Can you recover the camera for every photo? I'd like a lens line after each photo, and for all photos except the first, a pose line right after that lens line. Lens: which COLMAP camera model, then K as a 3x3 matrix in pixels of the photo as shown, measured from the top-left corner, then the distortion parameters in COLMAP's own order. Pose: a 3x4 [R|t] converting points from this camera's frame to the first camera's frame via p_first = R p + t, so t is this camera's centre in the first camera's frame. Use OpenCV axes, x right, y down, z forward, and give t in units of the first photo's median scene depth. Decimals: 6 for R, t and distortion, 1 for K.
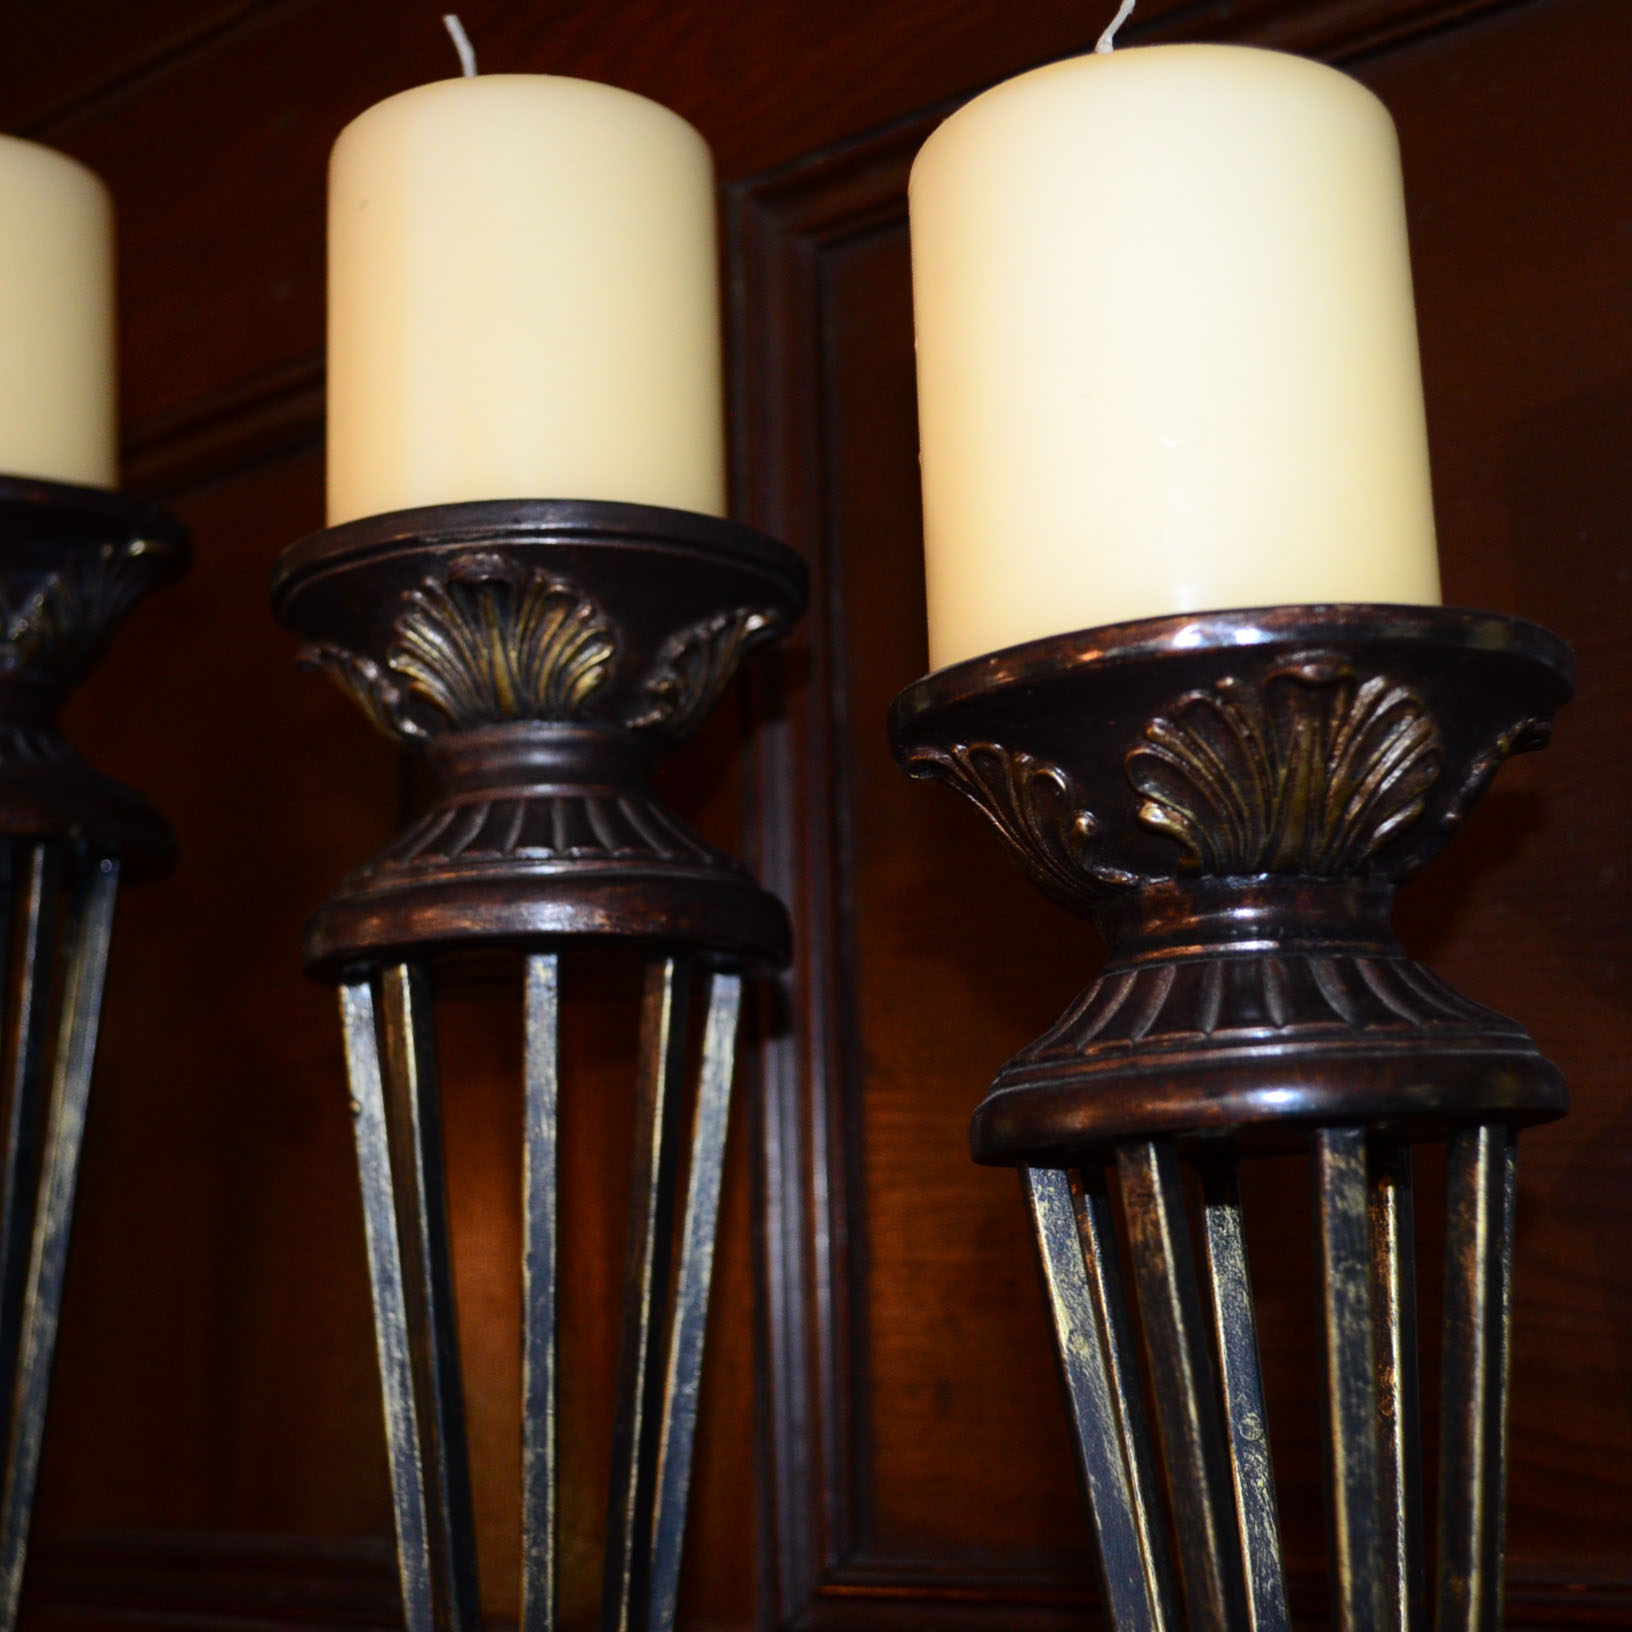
lens RADIAL K [[2592.0, 0, 827.1], [0, 2592.0, 825.4], [0, 0, 1]] dist [-0.024452, 0.000000]
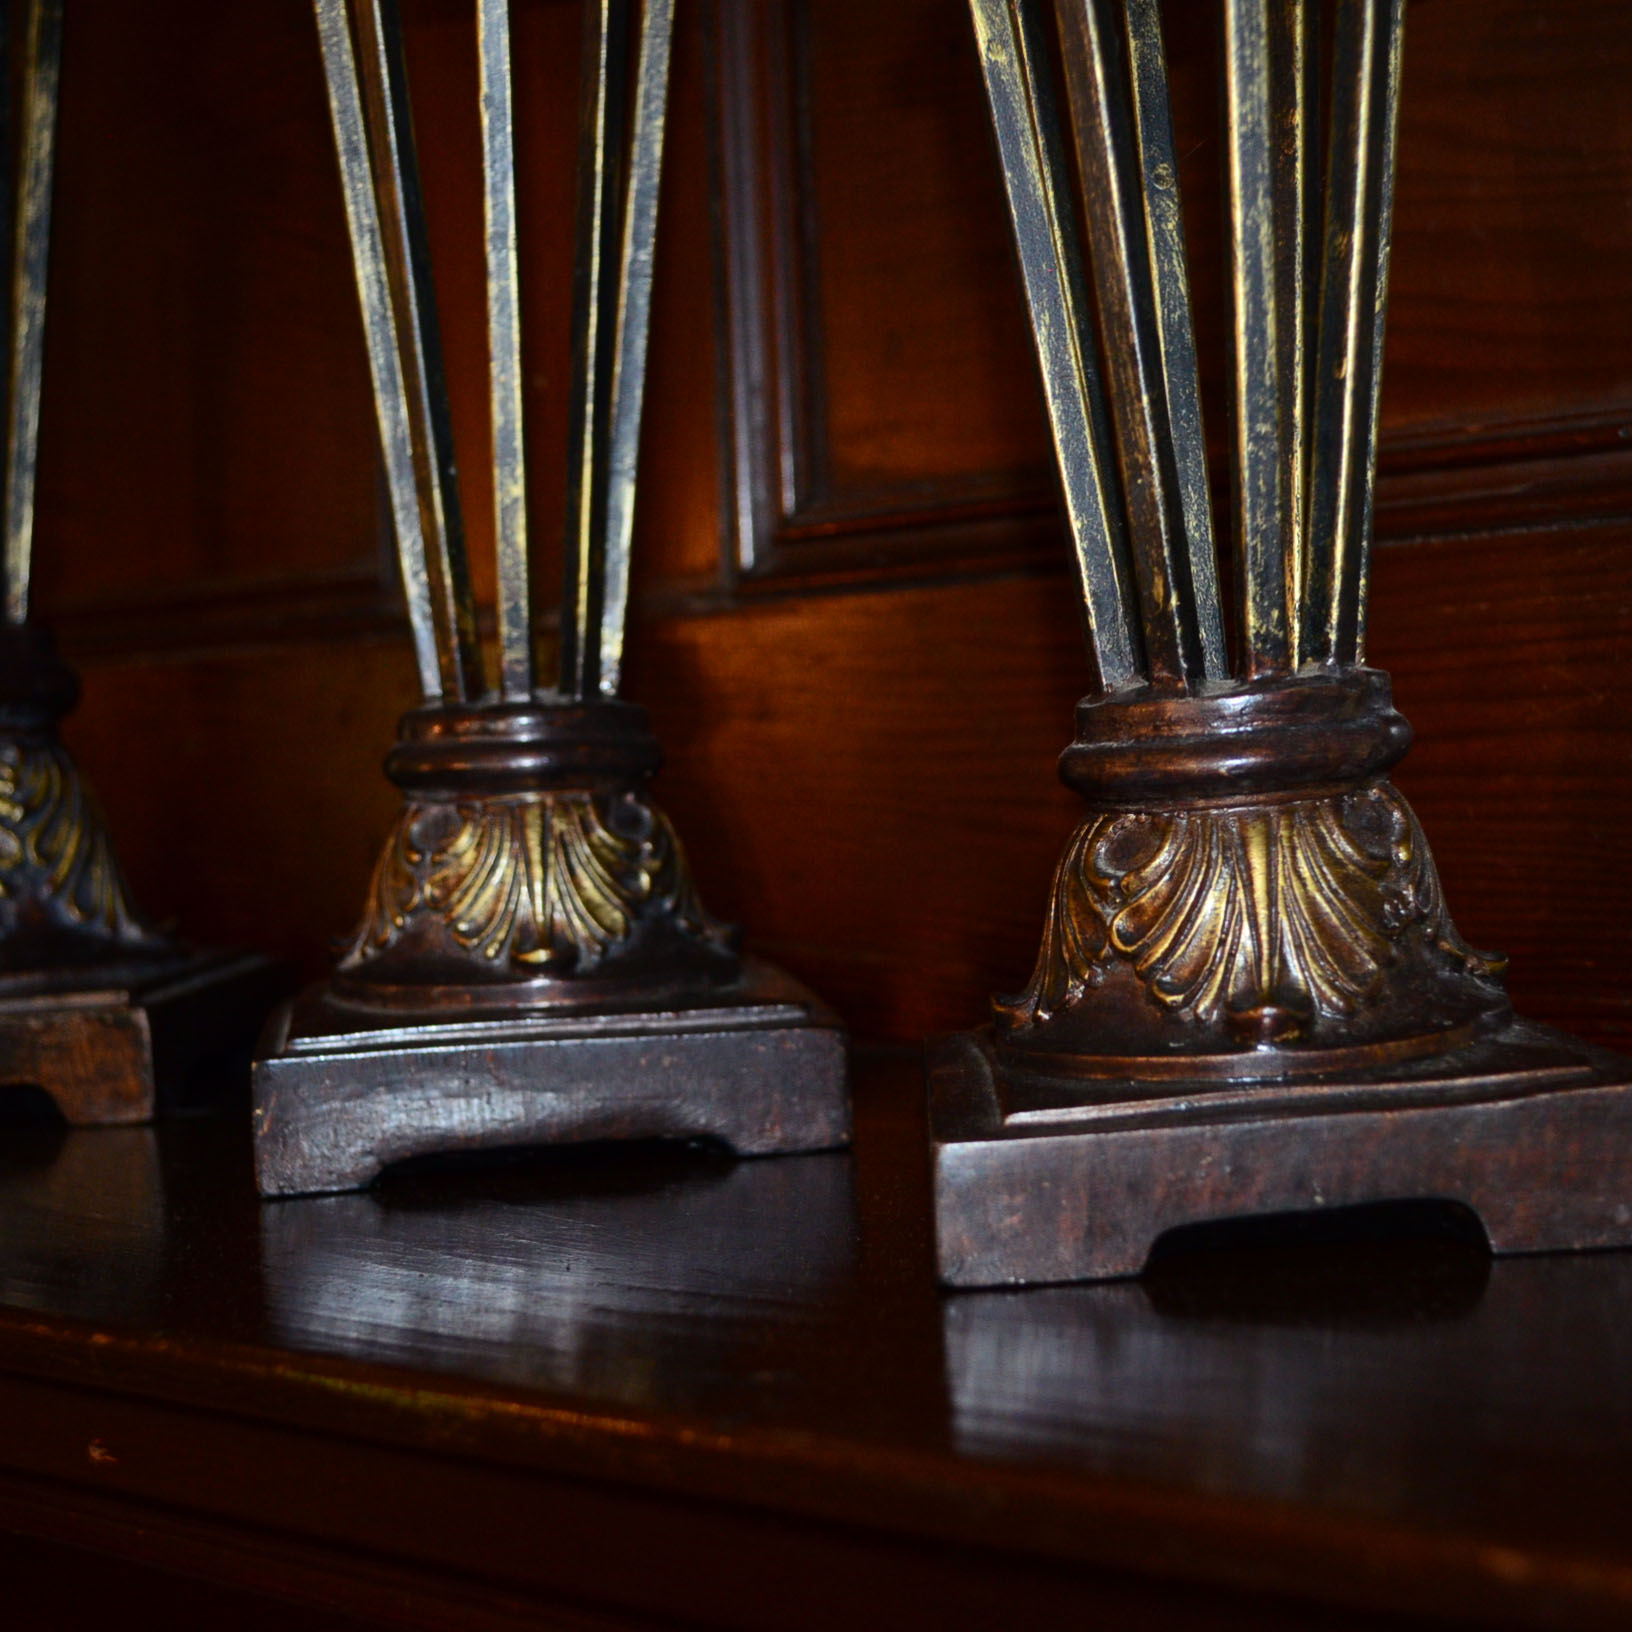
lens RADIAL K [[2592.0, 0, 822.2], [0, 2592.0, 825.0], [0, 0, 1]] dist [-0.024452, 0.000000]
pose [[0.999884, -0.015246, 0.000583, 0.016173], [0.014716, 0.973765, 0.227081, 0.218780], [-0.004030, -0.227046, 0.973876, -0.089311]]
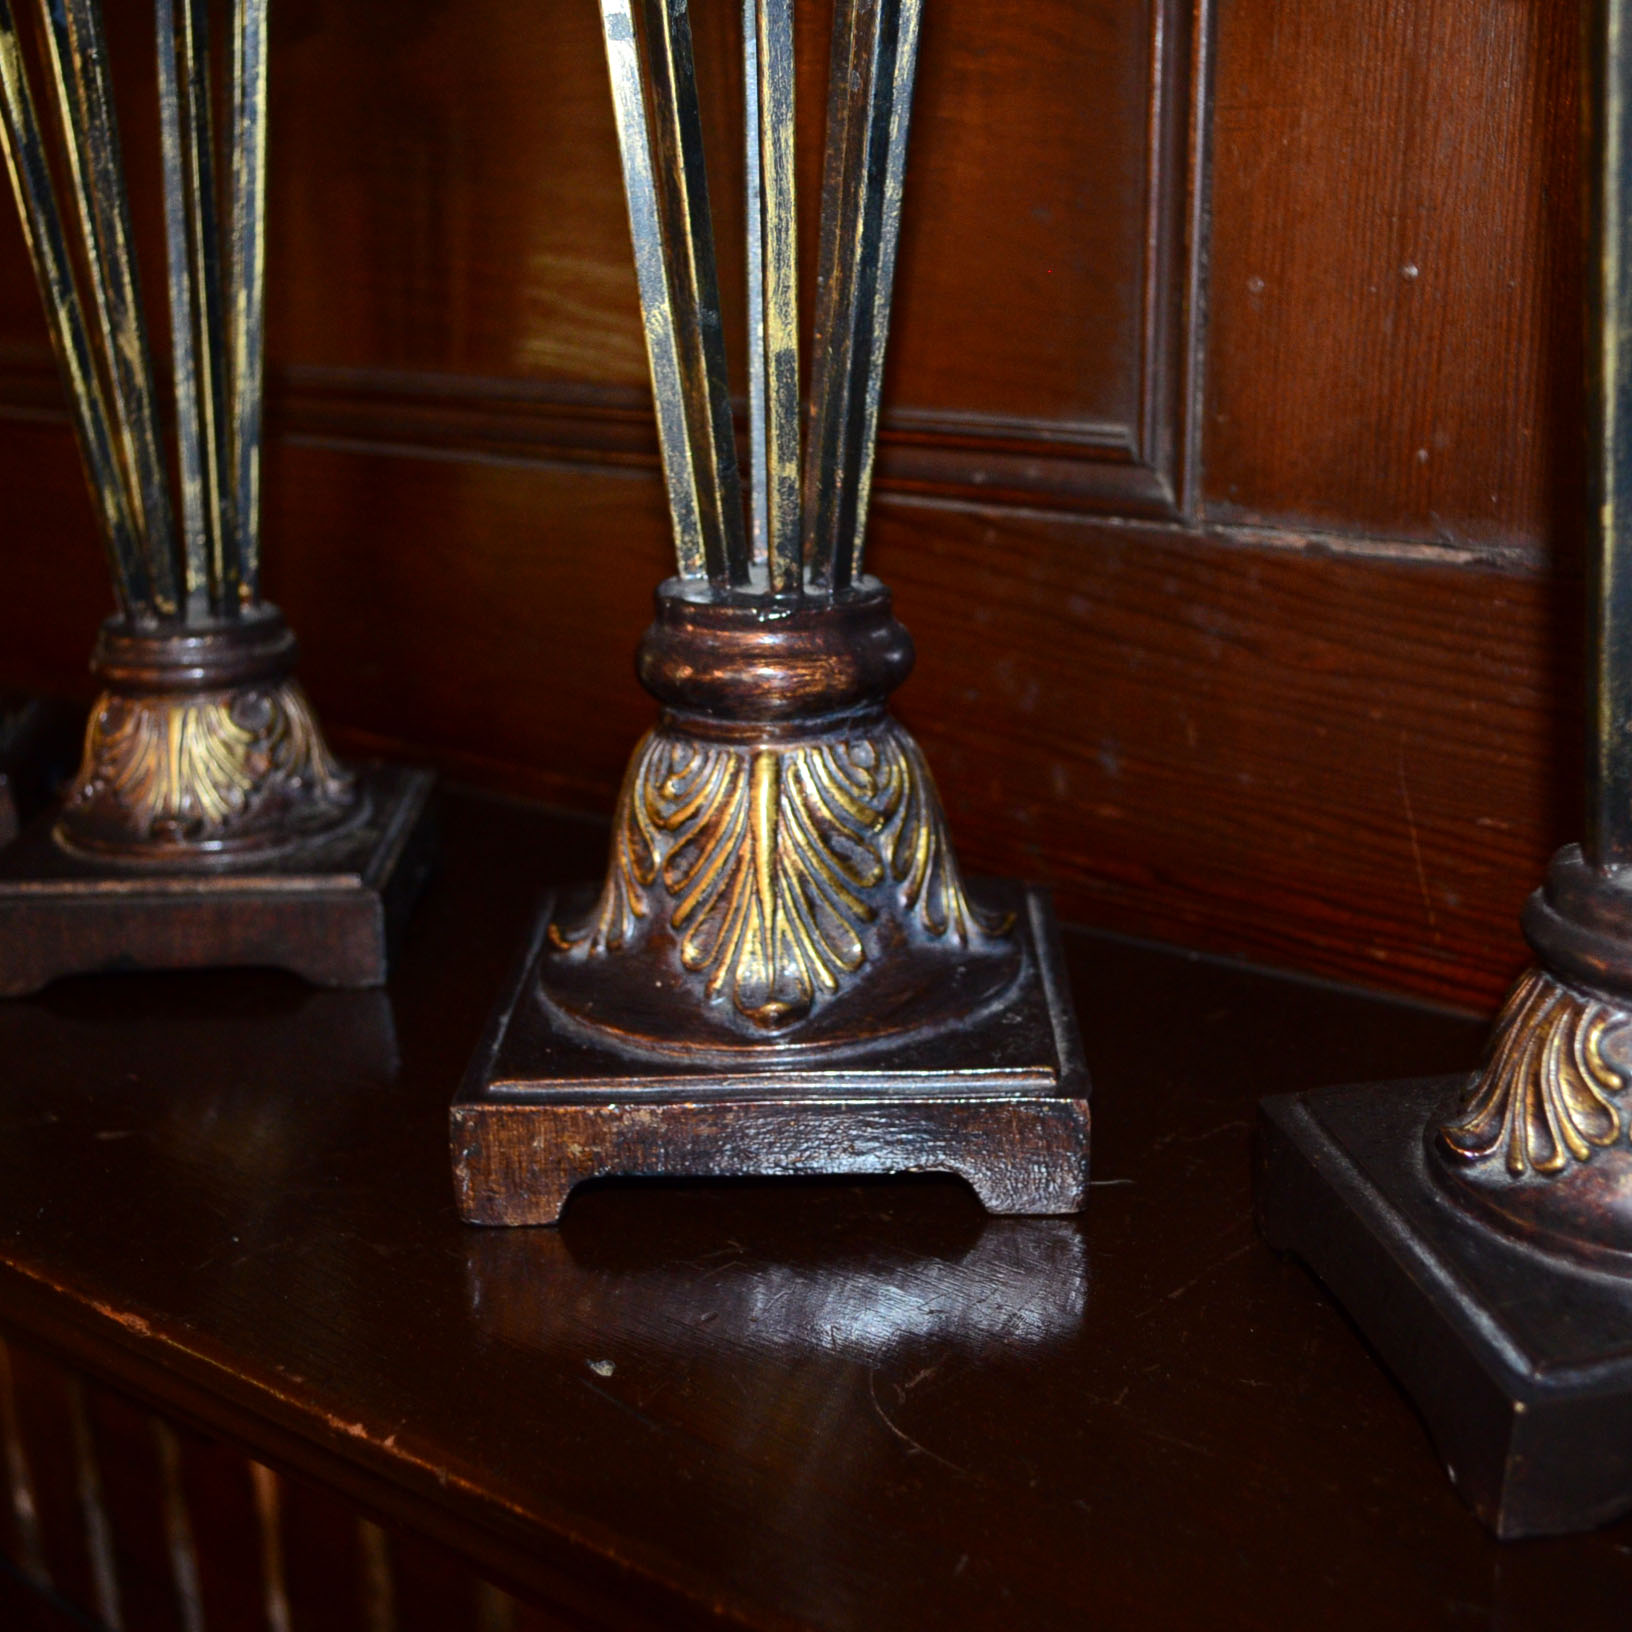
lens RADIAL K [[2178.5, 0, 827.1], [0, 2178.5, 826.2], [0, 0, 1]] dist [-0.018087, 0.000000]
pose [[0.999304, 0.011448, 0.035490, -0.457690], [-0.027022, 0.878160, 0.477603, 0.045340], [-0.025698, -0.478229, 0.877859, 0.361234]]
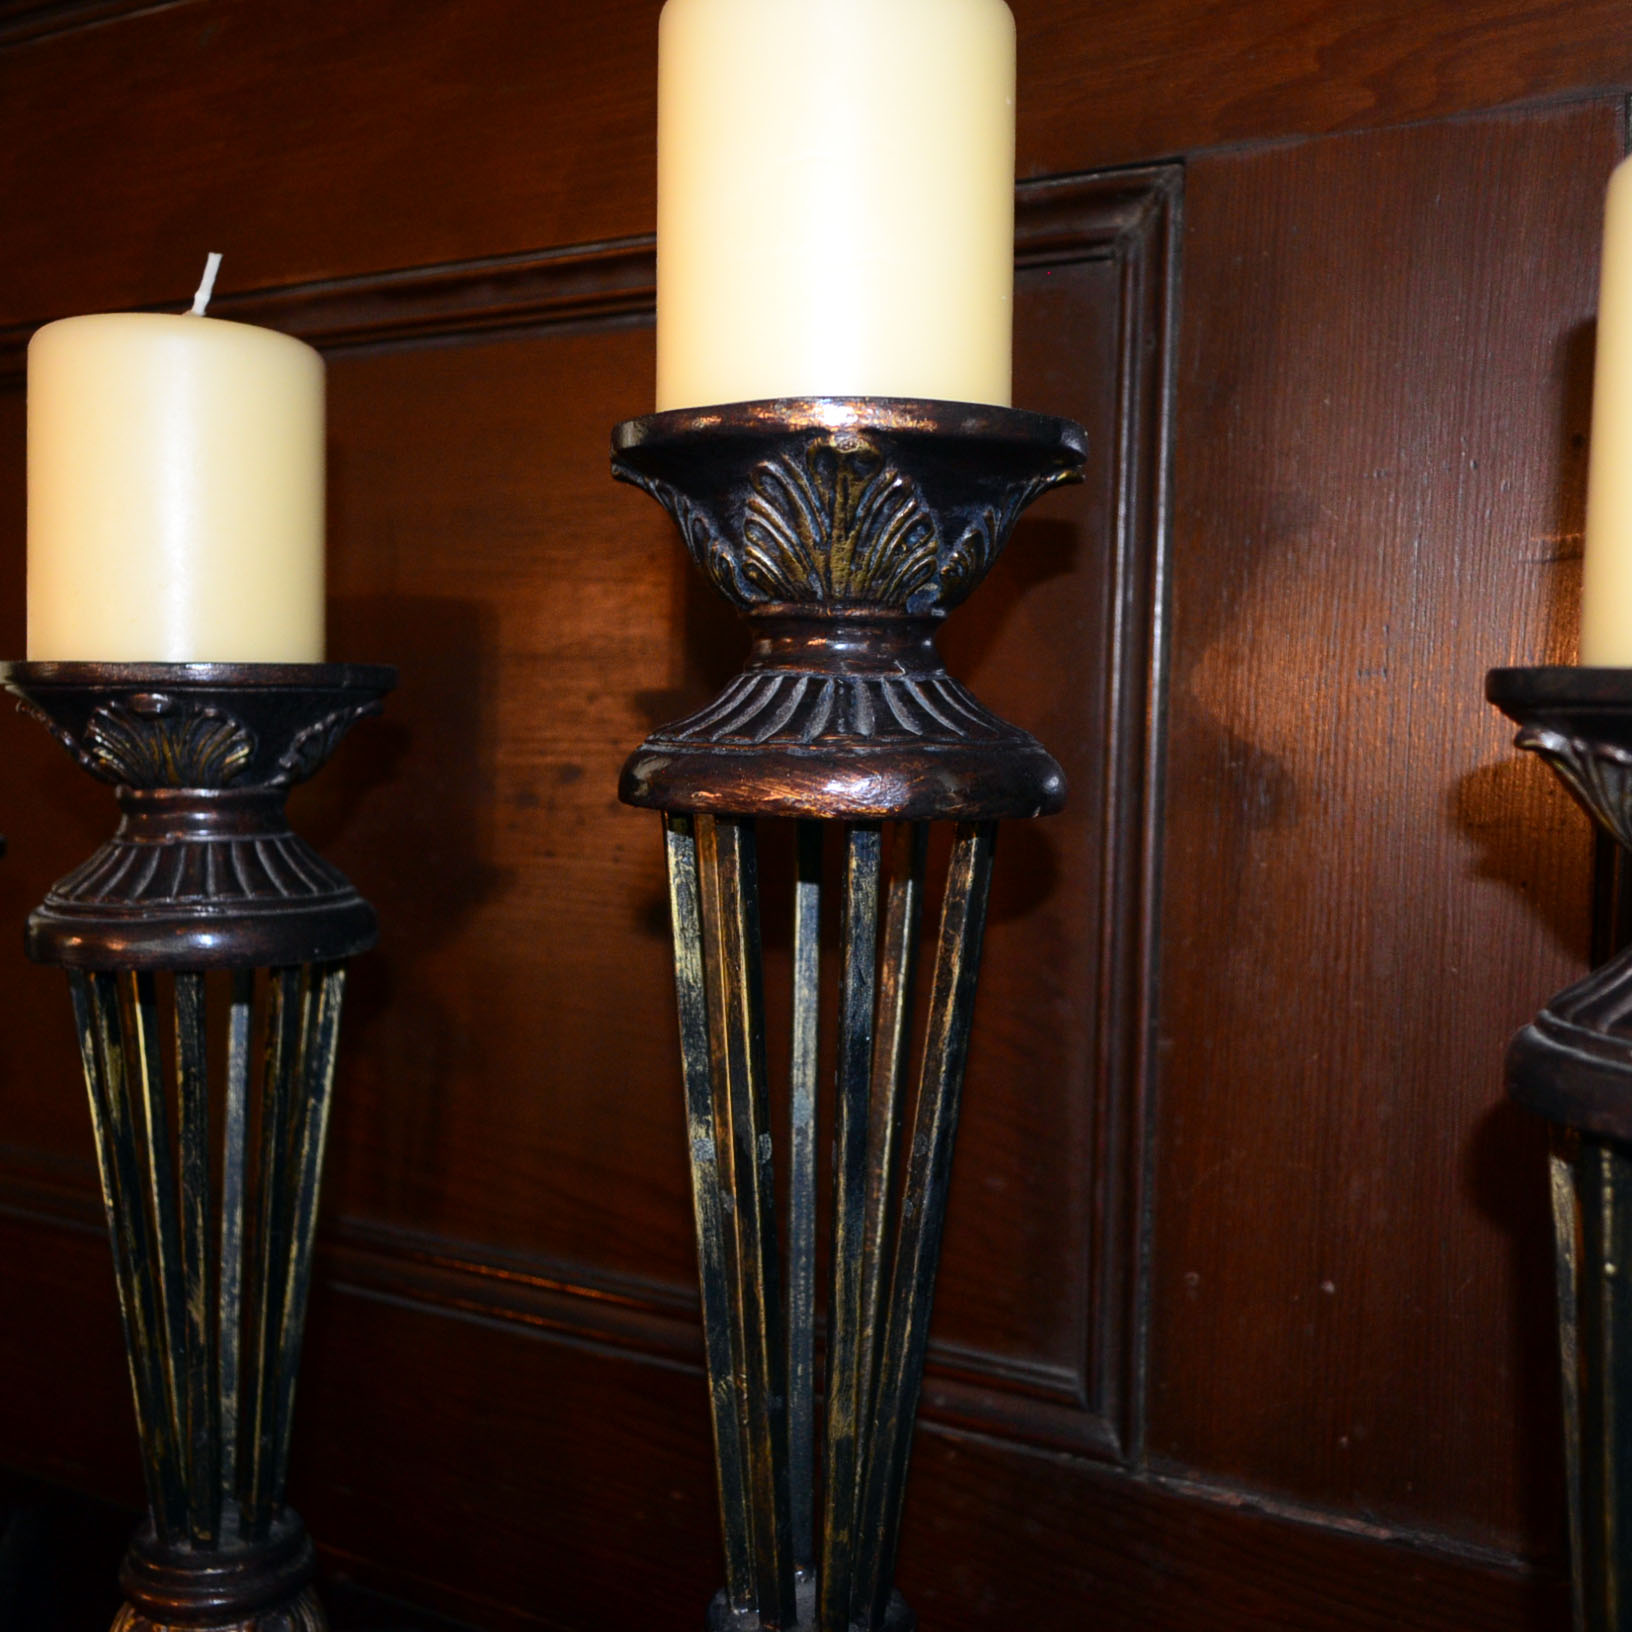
lens RADIAL K [[1878.9, 0, 823.7], [0, 1878.9, 811.3], [0, 0, 1]] dist [-0.012912, 0.000000]
pose [[0.988299, 0.048785, 0.144520, -0.599724], [-0.082955, 0.967009, 0.240858, -0.199316], [-0.128002, -0.250028, 0.959740, 0.473694]]
